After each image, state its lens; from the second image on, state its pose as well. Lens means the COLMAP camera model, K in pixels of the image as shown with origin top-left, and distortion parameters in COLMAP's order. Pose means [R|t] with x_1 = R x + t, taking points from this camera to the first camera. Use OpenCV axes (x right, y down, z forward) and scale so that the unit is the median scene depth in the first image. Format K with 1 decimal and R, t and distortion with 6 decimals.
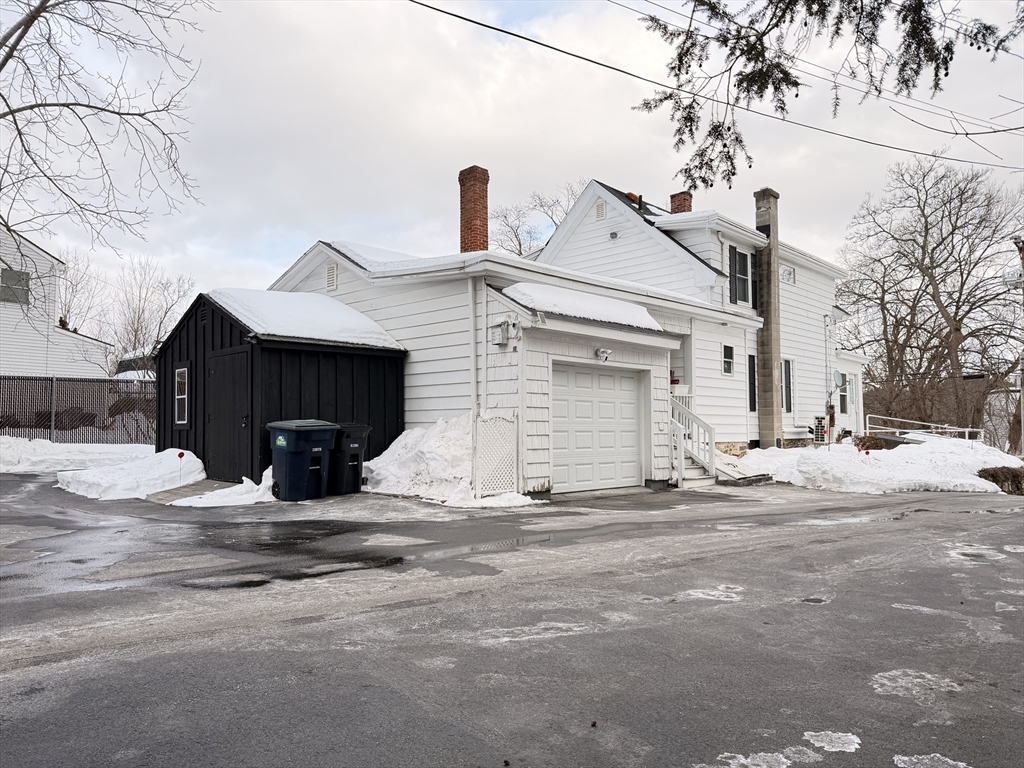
lens RADIAL K [[717.6, 0, 512.0], [0, 717.6, 384.0], [0, 0, 1]] dist [0.104725, -0.164987]
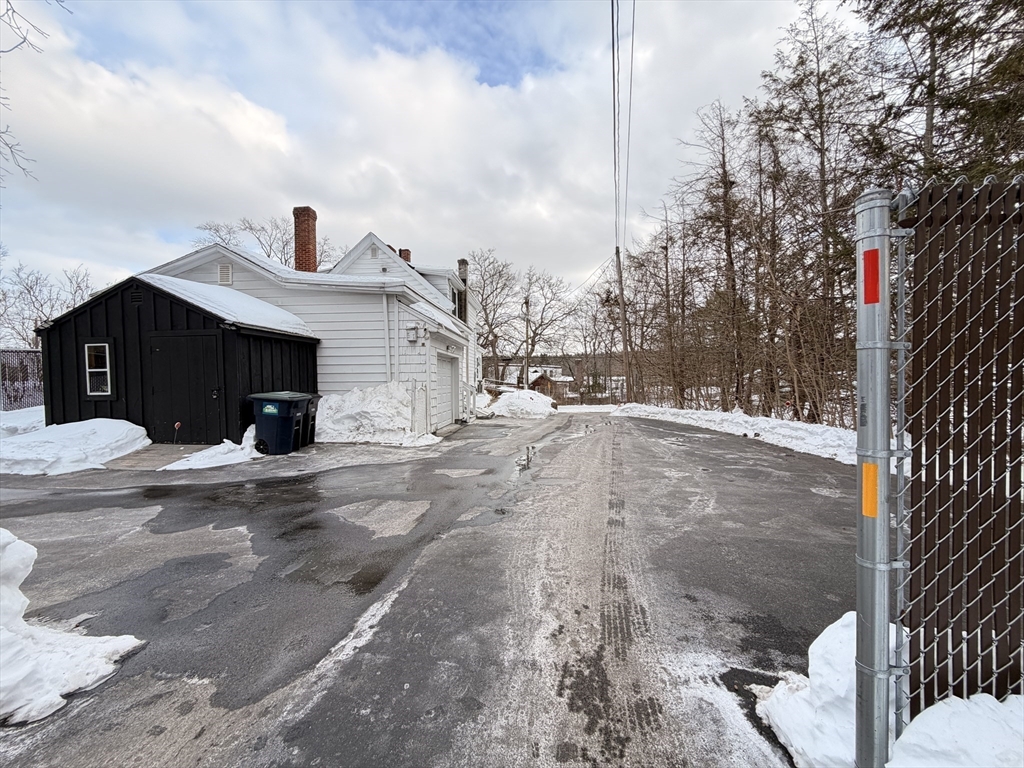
lens RADIAL K [[409.2, 0, 512.0], [0, 409.2, 384.0], [0, 0, 1]] dist [-0.003021, 0.000198]
pose [[0.771333, -0.008921, 0.636369, -0.286060], [-0.034024, 0.997894, 0.055229, -0.012465], [-0.635522, -0.064252, 0.769405, 0.114970]]
